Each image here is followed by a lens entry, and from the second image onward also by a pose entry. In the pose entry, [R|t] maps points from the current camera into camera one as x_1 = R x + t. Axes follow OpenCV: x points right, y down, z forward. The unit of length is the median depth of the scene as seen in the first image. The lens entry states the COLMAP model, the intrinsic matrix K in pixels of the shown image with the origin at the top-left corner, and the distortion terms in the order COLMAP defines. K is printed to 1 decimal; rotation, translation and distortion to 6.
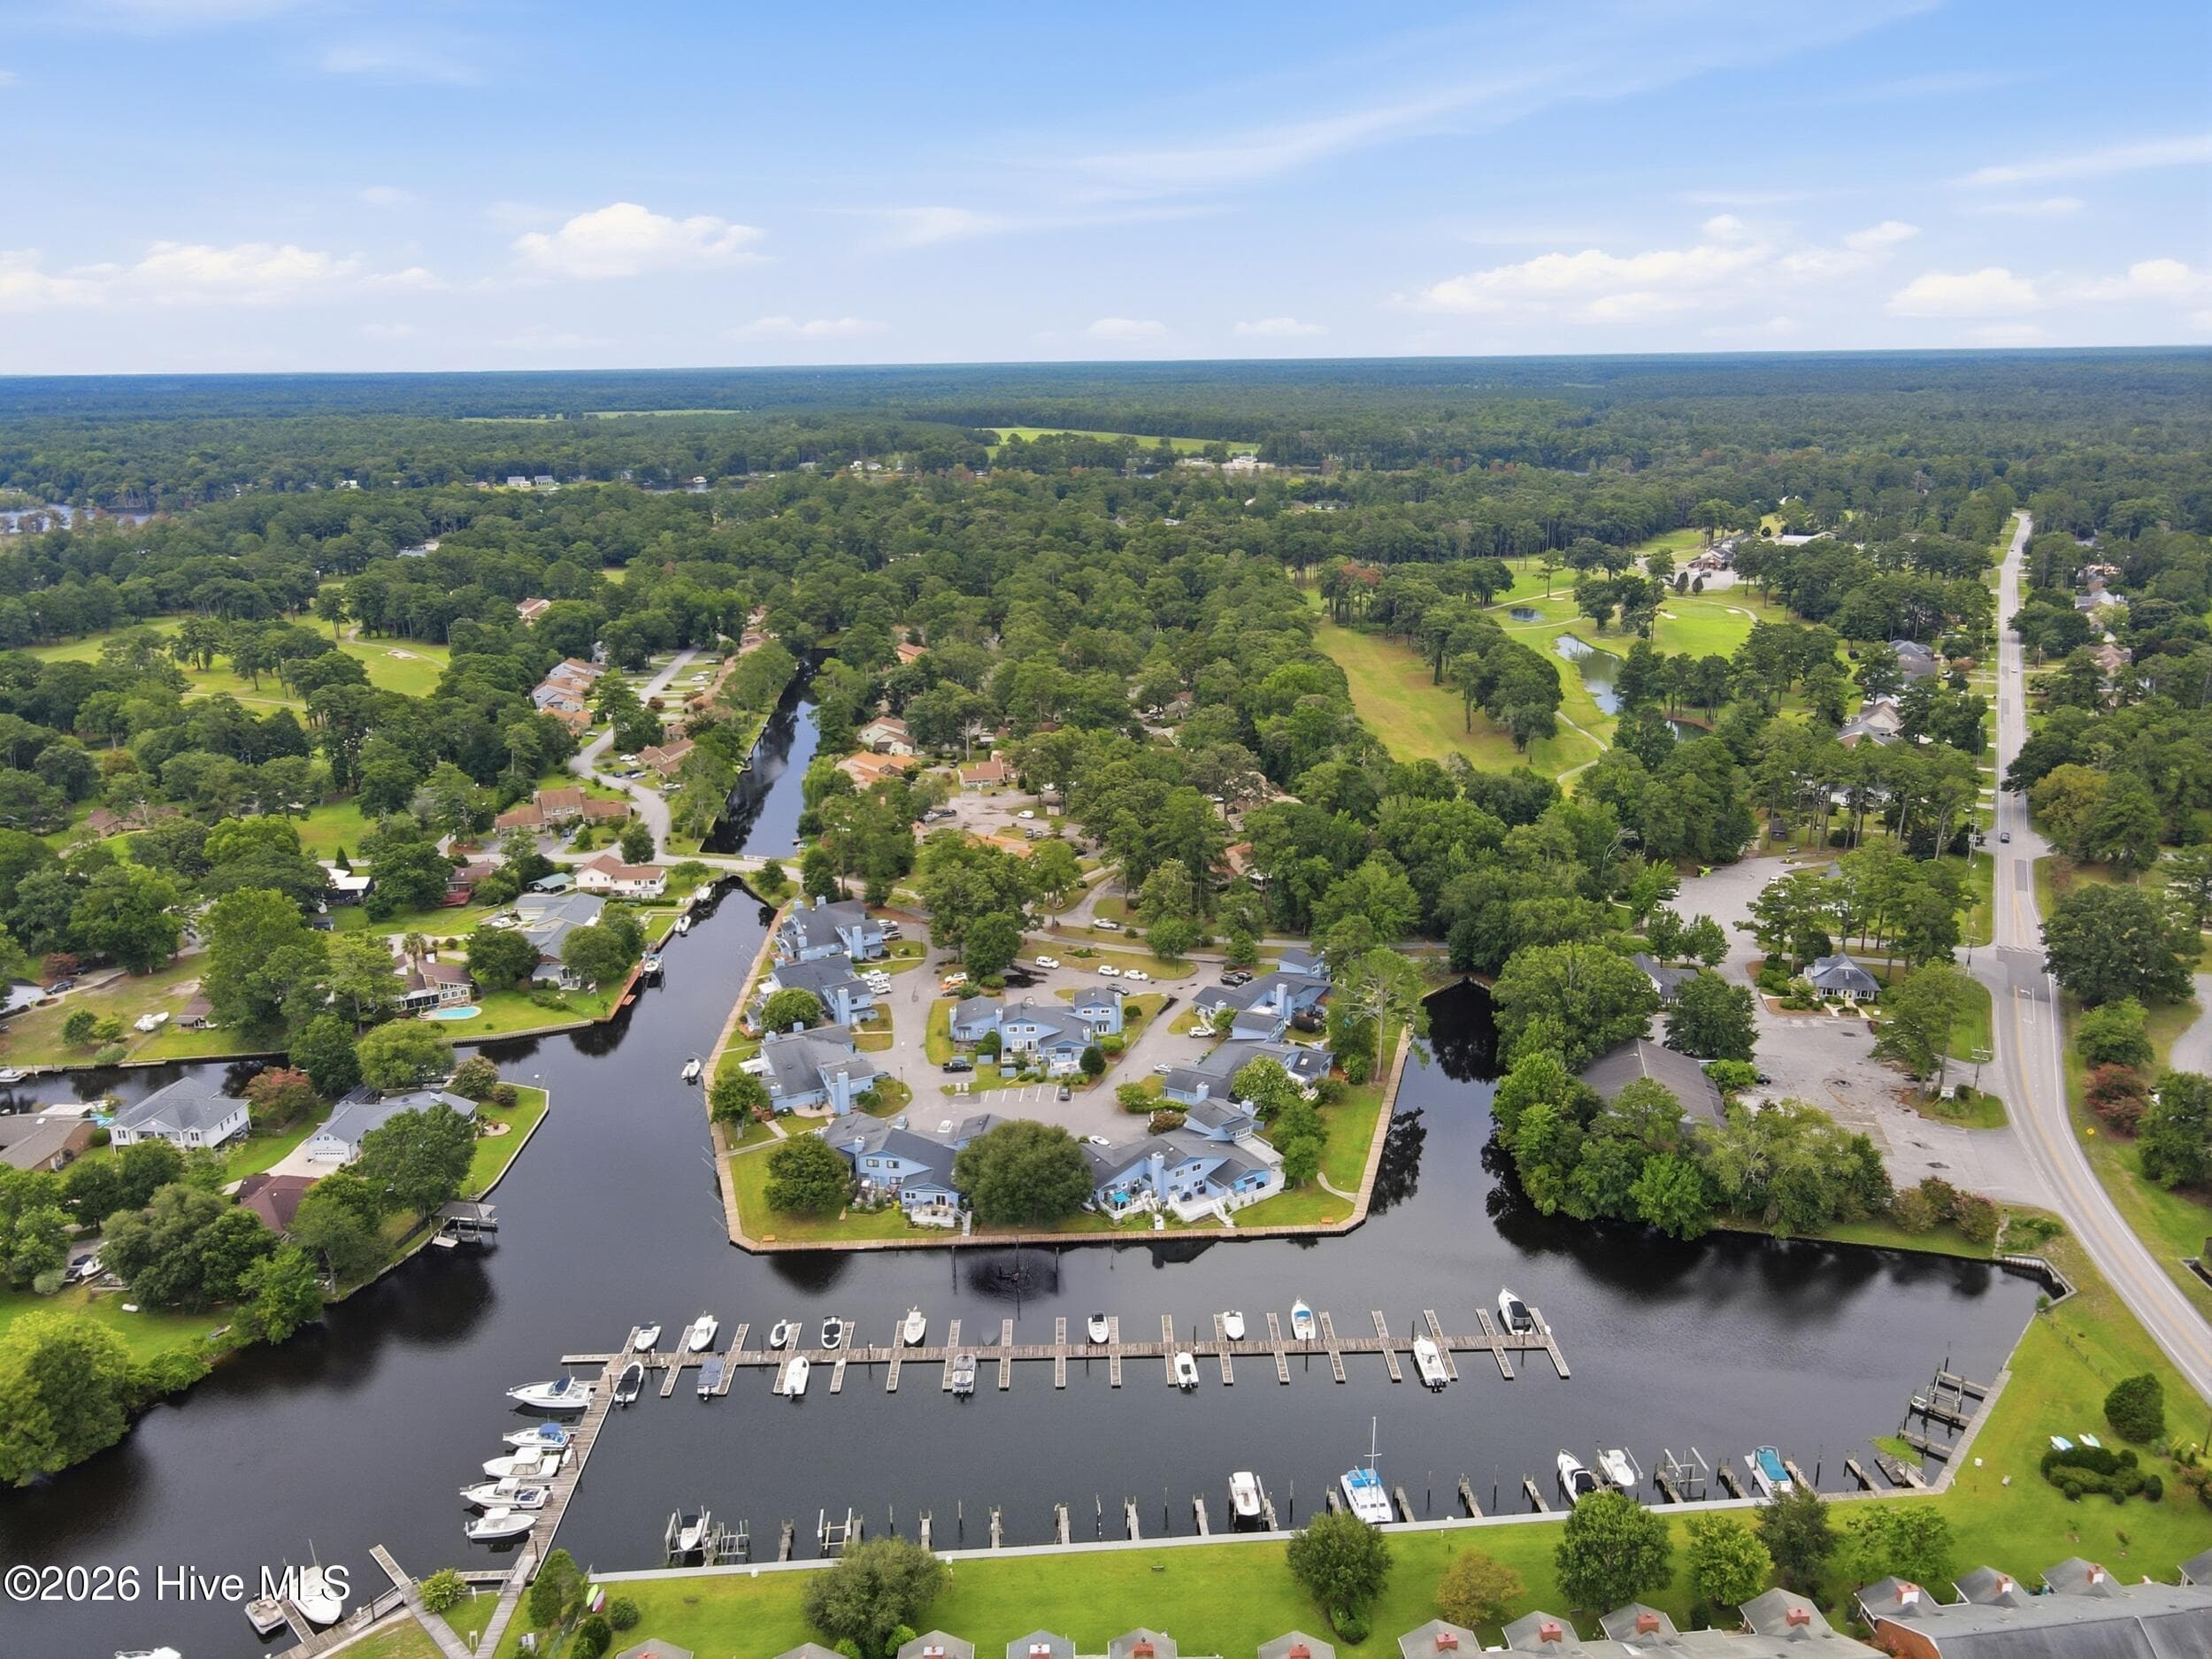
lens RADIAL K [[1624.8, 0, 1096.3], [0, 1624.8, 818.8], [0, 0, 1]] dist [0.001074, 0.012651]
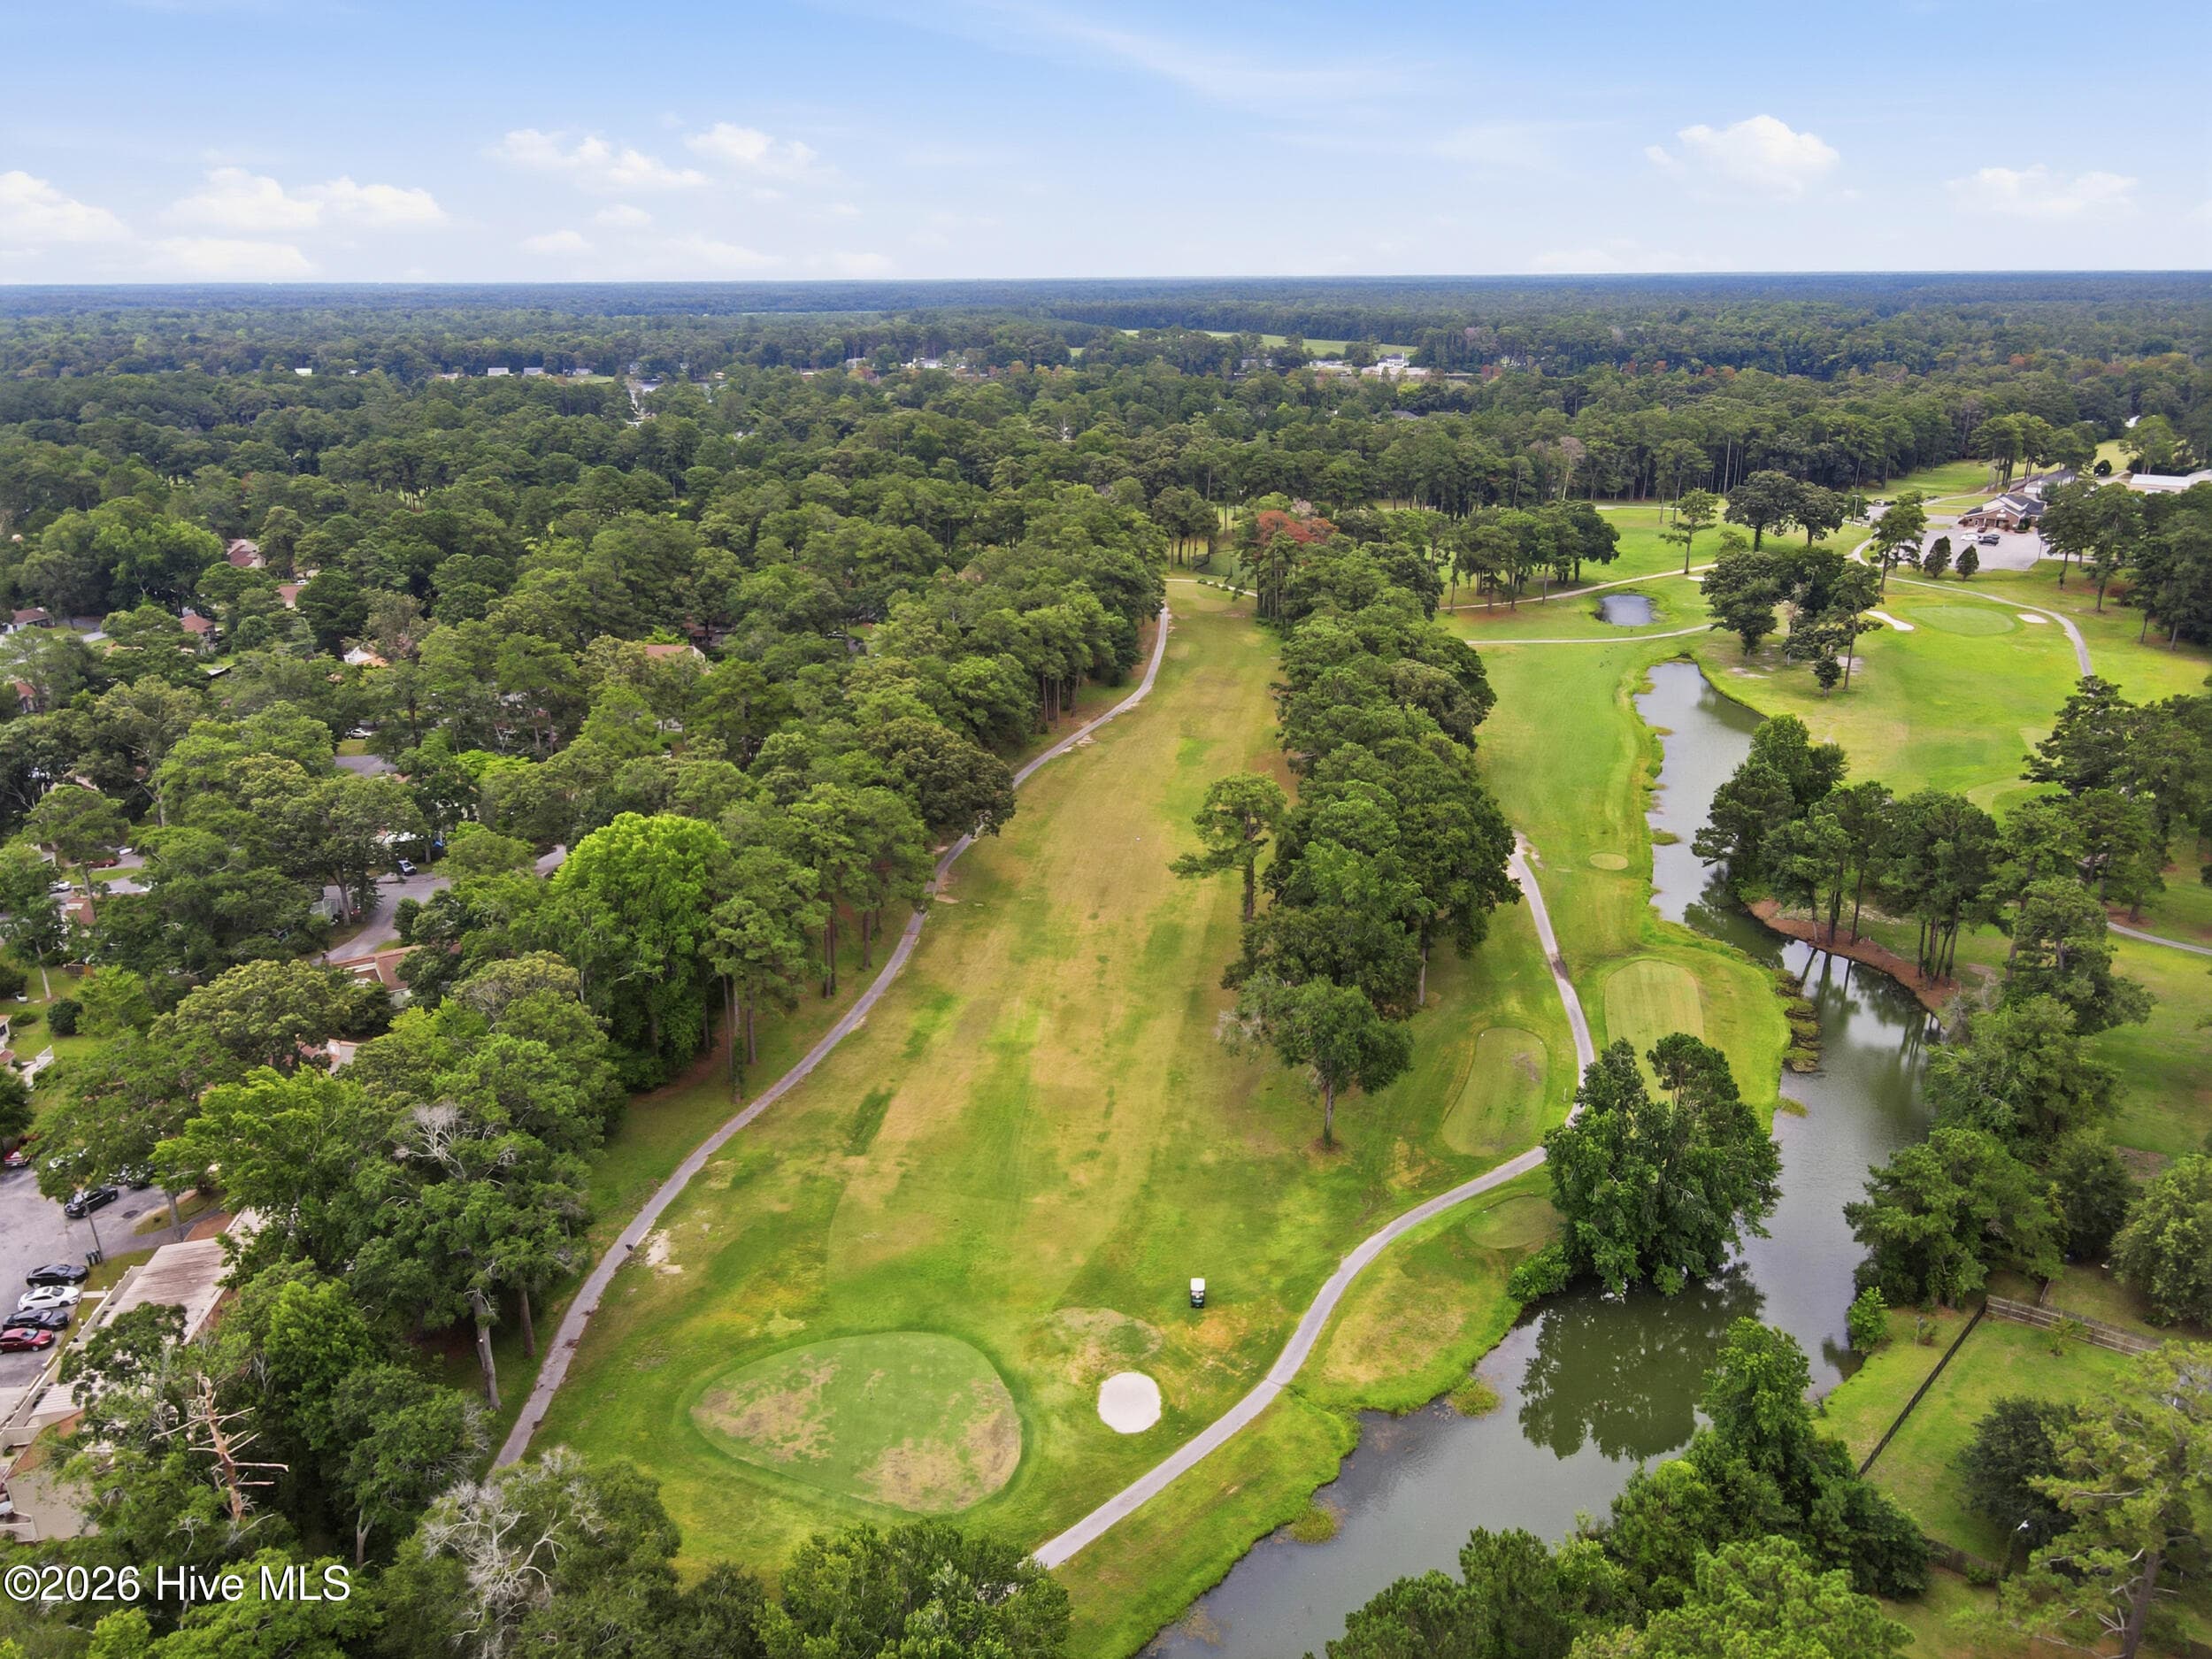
lens RADIAL K [[1621.1, 0, 1106.0], [0, 1621.1, 829.5], [0, 0, 1]] dist [0.017835, -0.004553]
pose [[0.989136, 0.054882, -0.136378, 0.158003], [-0.047612, 0.997294, 0.056007, -0.068852], [0.139083, -0.048905, 0.989072, 0.400511]]
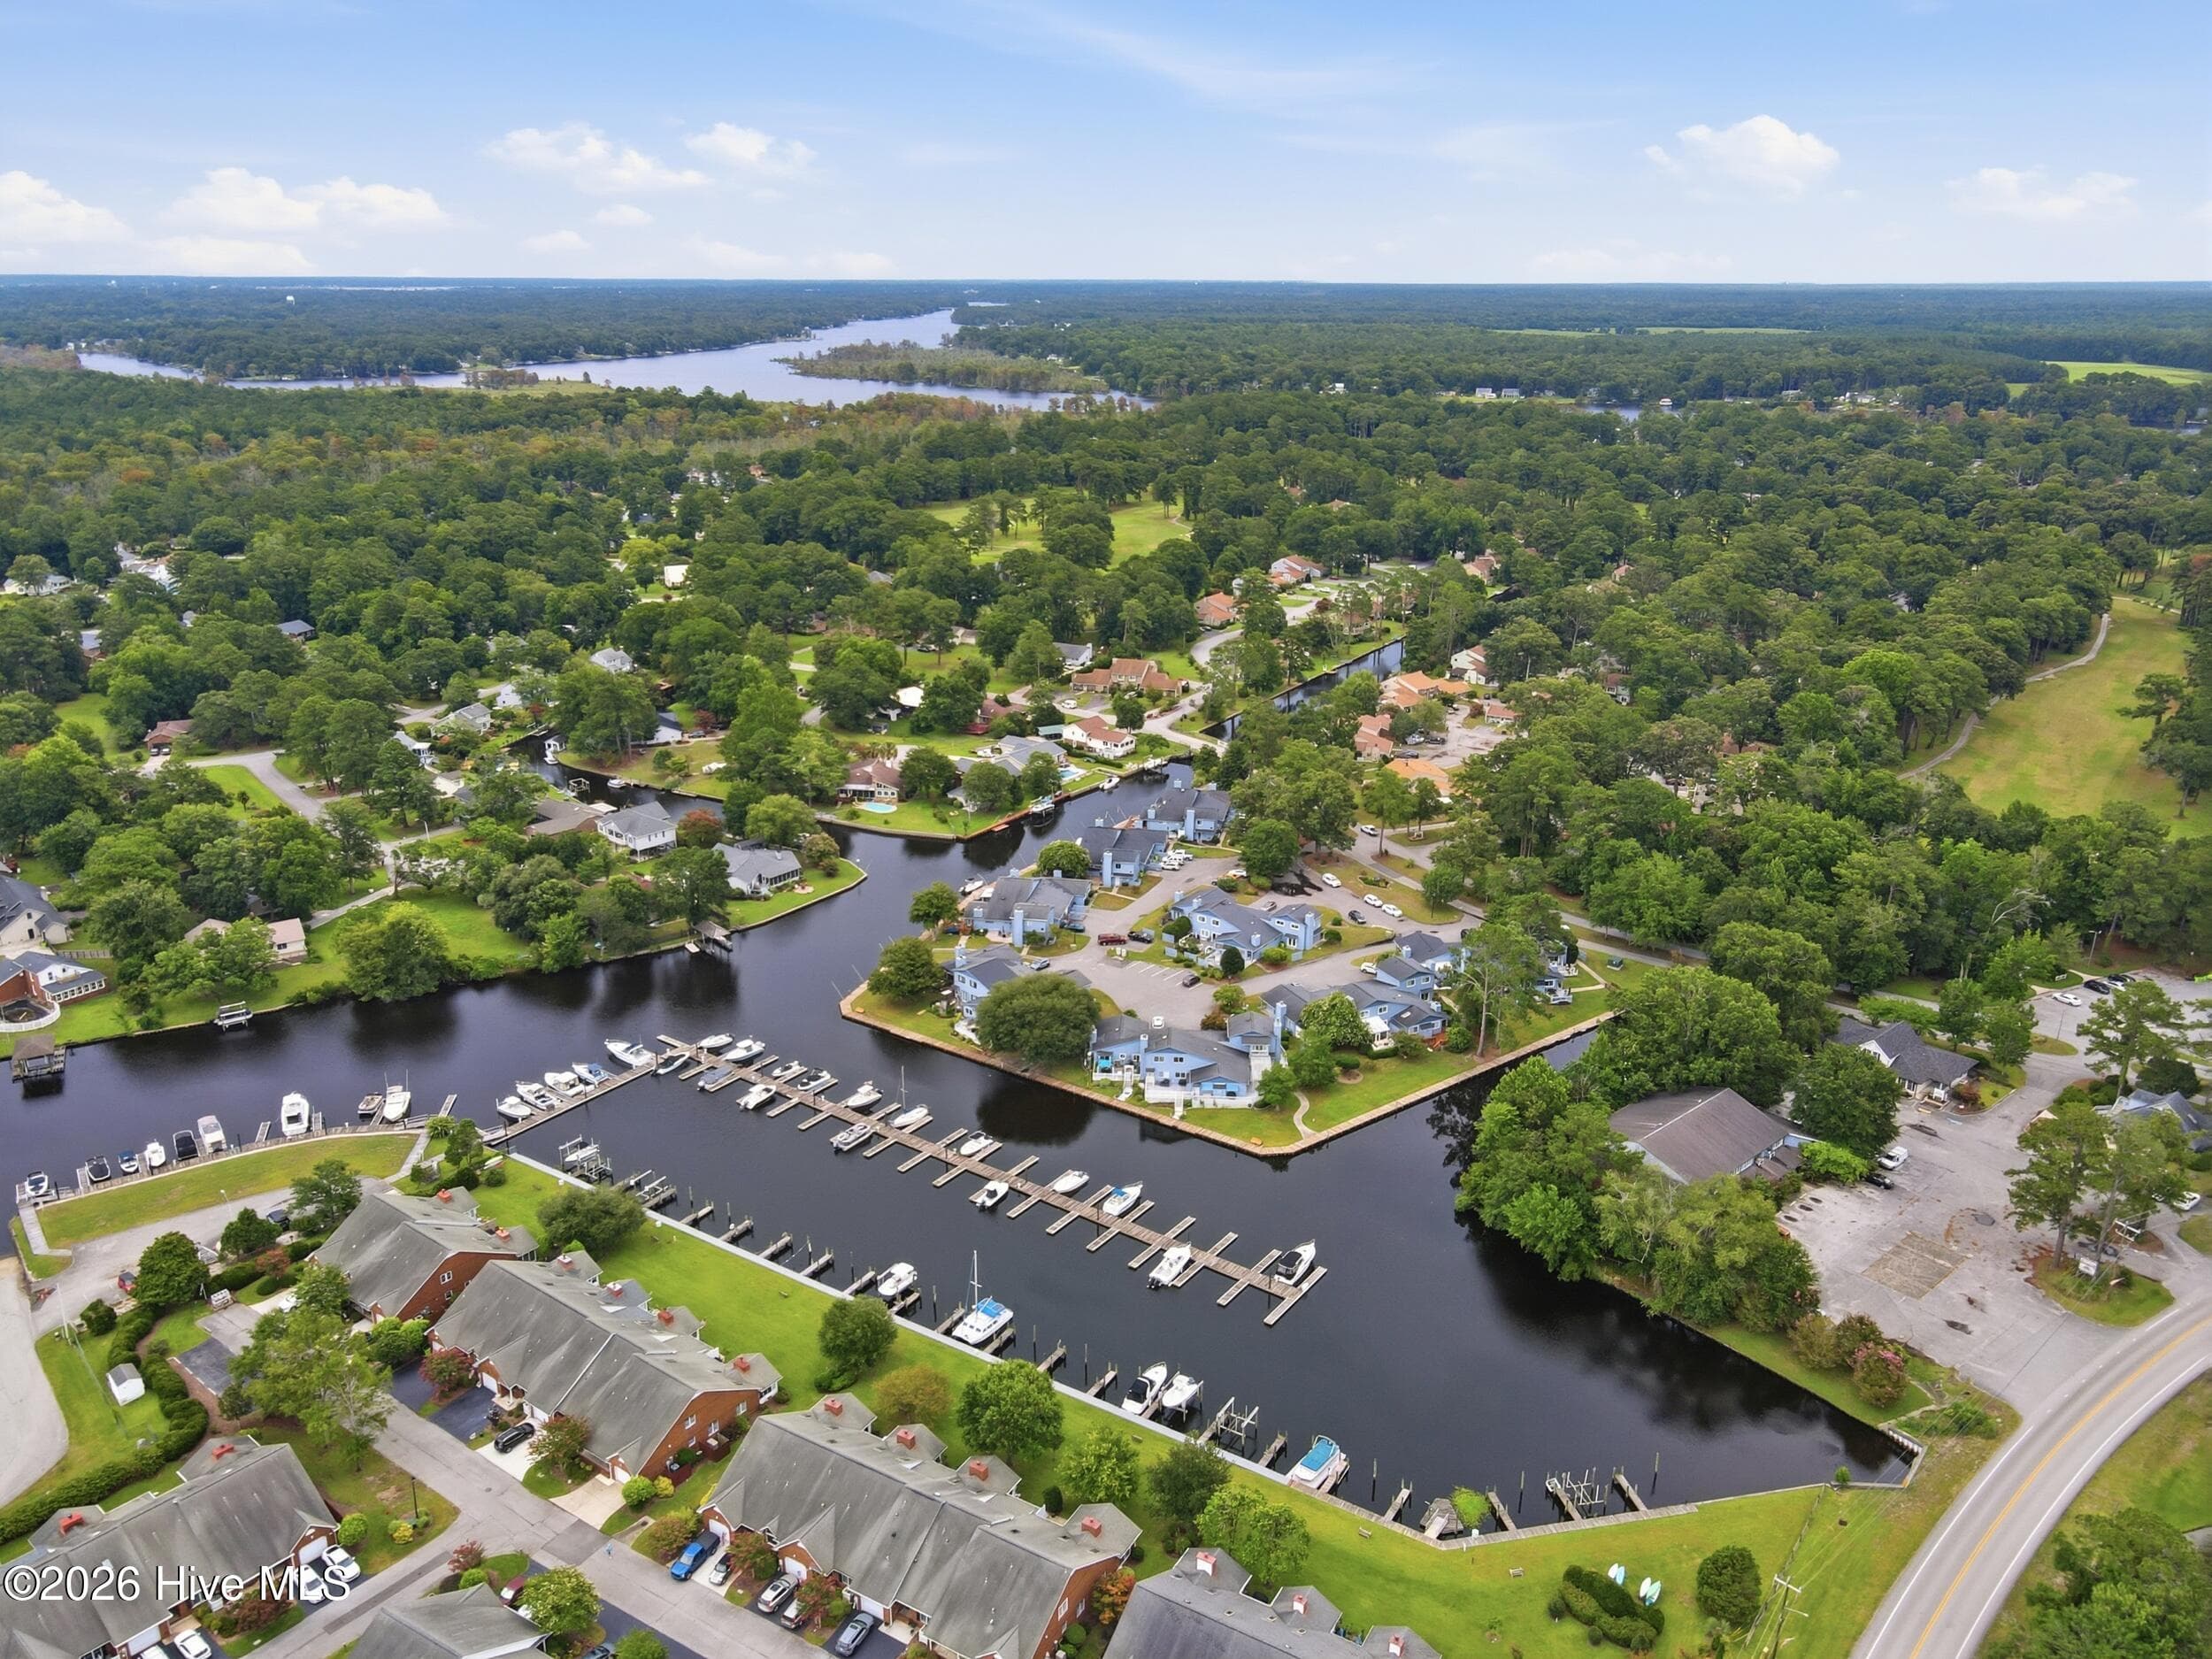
lens RADIAL K [[1624.8, 0, 1096.3], [0, 1624.8, 818.8], [0, 0, 1]] dist [0.001074, 0.012651]
pose [[0.798491, 0.207075, -0.565271, 0.176072], [-0.178669, 0.978188, 0.105953, -0.013871], [0.574882, 0.016394, 0.818072, 0.024246]]
